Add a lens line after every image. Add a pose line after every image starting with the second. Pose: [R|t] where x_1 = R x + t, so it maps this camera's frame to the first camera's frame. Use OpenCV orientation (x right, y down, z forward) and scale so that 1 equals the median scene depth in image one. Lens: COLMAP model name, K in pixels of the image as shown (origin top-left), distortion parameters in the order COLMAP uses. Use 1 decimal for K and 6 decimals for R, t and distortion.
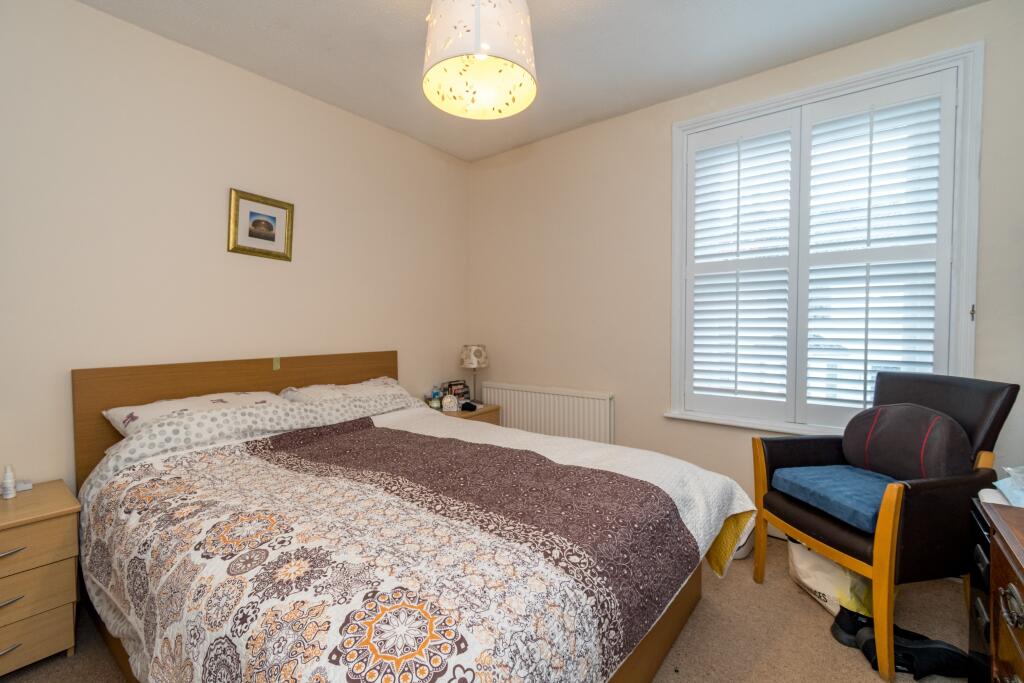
lens RADIAL K [[452.0, 0, 512.0], [0, 452.0, 341.5], [0, 0, 1]] dist [0.007183, -0.002206]
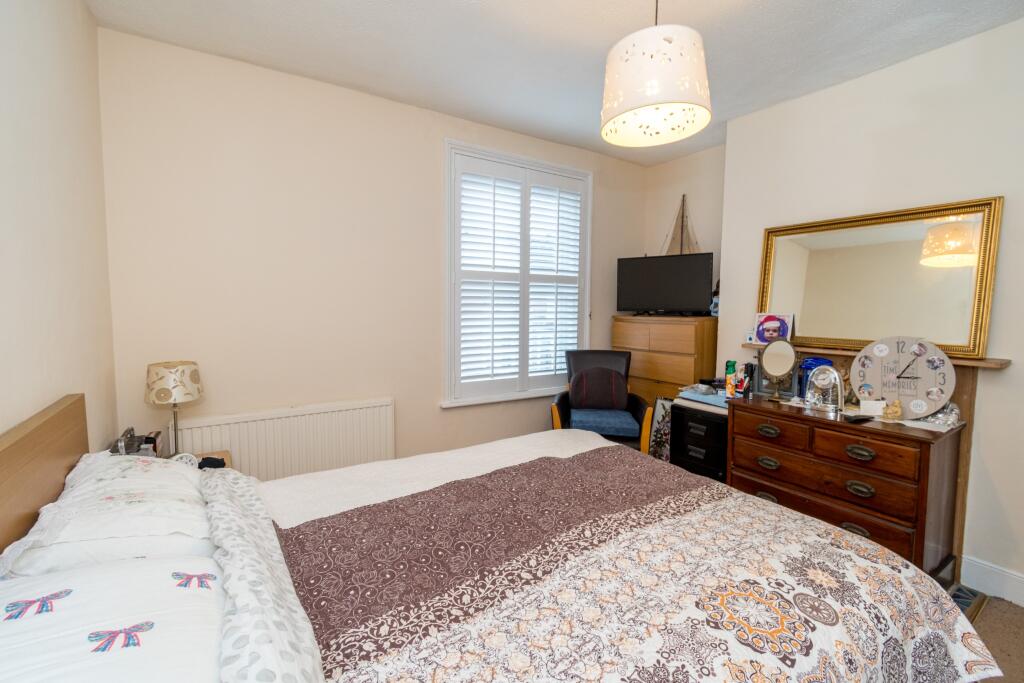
lens RADIAL K [[452.0, 0, 512.0], [0, 452.0, 341.5], [0, 0, 1]] dist [0.007183, -0.002206]
pose [[0.325986, -0.070540, 0.942739, -0.918962], [0.027474, 0.997498, 0.065137, -0.089555], [-0.944975, 0.004667, 0.327109, 0.714148]]
